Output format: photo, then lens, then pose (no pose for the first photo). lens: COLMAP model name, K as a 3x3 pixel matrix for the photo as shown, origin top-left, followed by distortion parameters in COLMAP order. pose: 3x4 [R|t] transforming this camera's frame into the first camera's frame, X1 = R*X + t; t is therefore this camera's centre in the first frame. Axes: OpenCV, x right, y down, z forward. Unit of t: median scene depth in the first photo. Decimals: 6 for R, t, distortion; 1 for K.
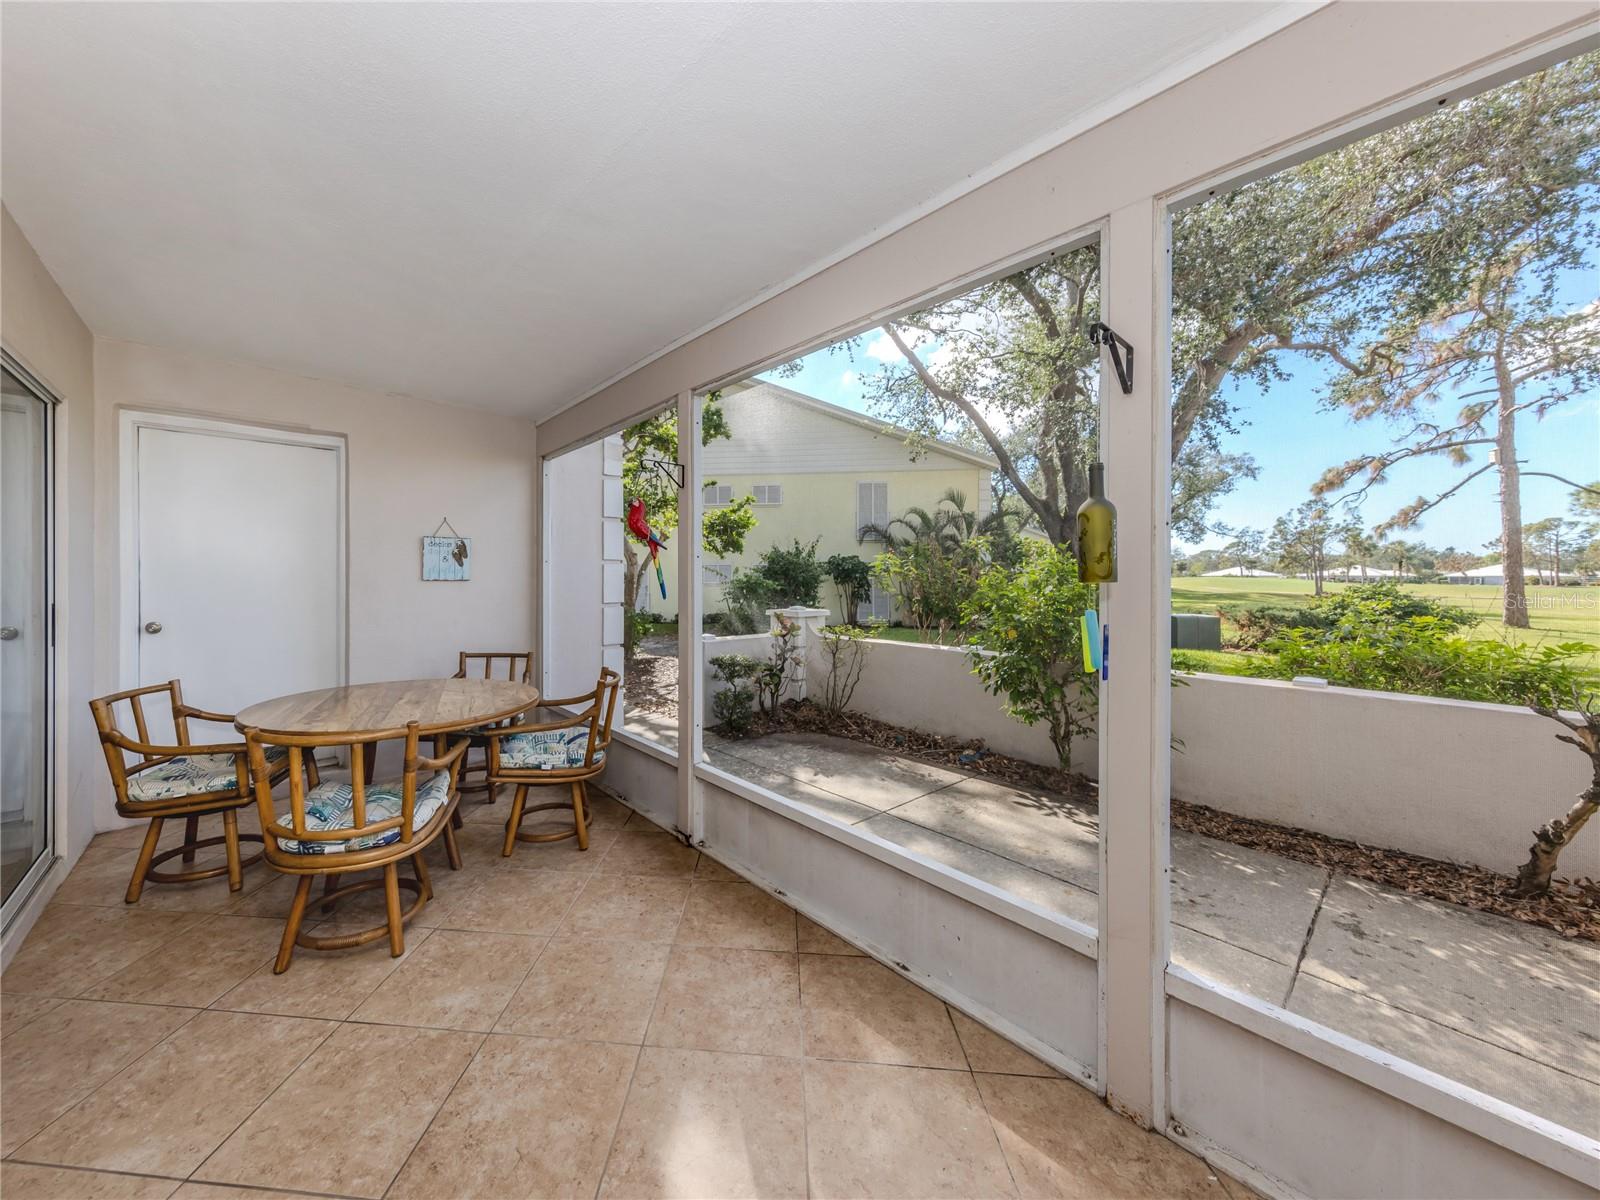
lens RADIAL K [[546.5, 0, 800.1], [0, 546.5, 585.7], [0, 0, 1]] dist [0.002736, -0.000069]
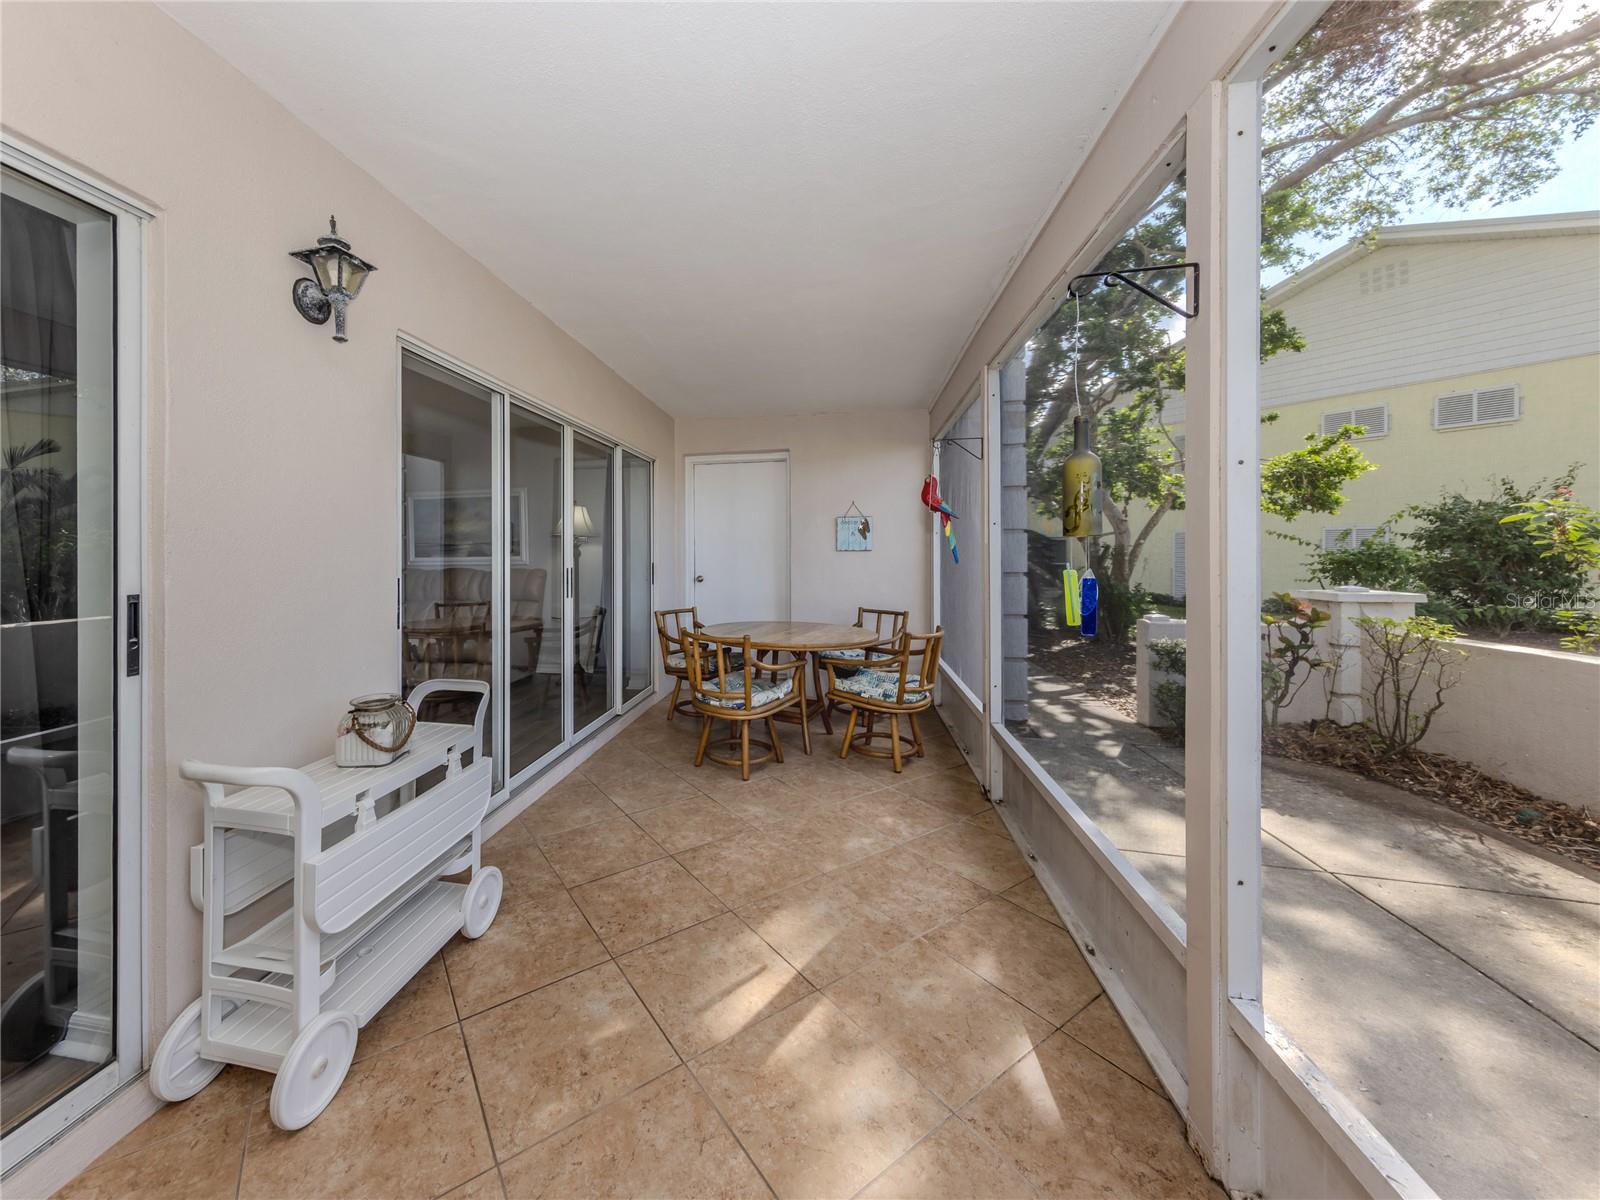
lens RADIAL K [[611.0, 0, 800.4], [0, 611.0, 561.7], [0, 0, 1]] dist [0.000990, -0.000070]
pose [[0.665323, -0.001198, -0.746554, 0.434220], [0.001888, 0.999998, 0.000077, 0.020295], [0.746553, -0.001461, 0.665325, -0.043886]]
